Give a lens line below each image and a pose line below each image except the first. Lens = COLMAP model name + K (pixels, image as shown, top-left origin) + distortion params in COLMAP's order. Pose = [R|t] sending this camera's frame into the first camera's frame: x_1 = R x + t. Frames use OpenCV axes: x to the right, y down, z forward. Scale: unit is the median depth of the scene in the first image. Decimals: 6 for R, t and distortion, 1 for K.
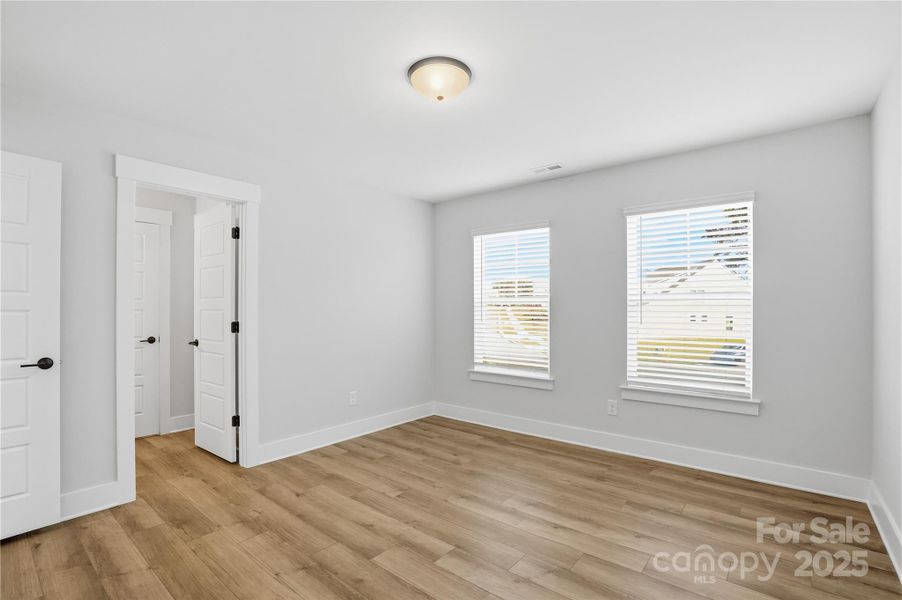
lens RADIAL K [[422.6, 0, 455.6], [0, 422.6, 305.5], [0, 0, 1]] dist [-0.064137, 0.026102]
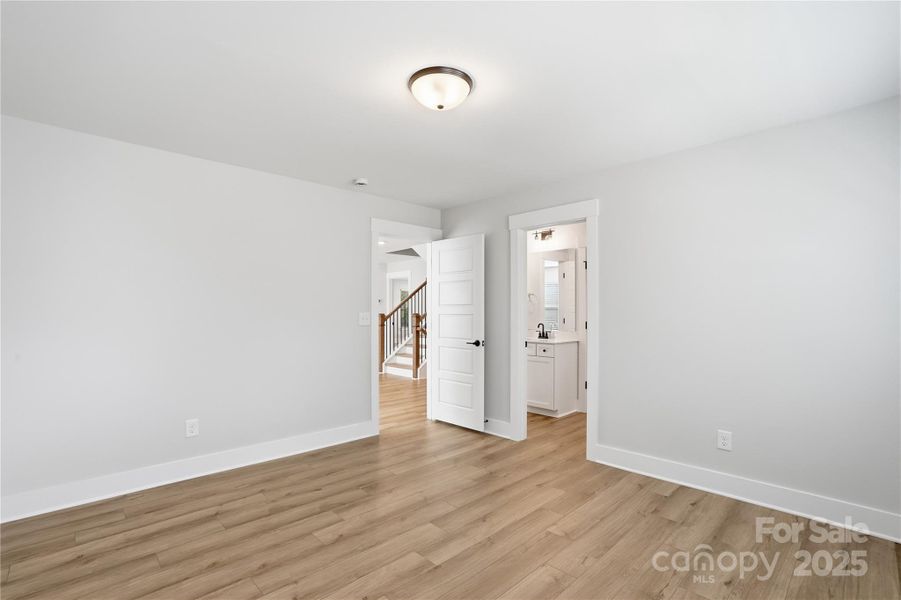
lens RADIAL K [[422.2, 0, 455.1], [0, 422.2, 305.5], [0, 0, 1]] dist [-0.064137, 0.026102]
pose [[-0.124228, -0.012672, -0.992173, 0.734117], [0.003774, 0.999905, -0.013243, -0.002546], [0.992247, -0.005390, -0.124168, 0.904717]]
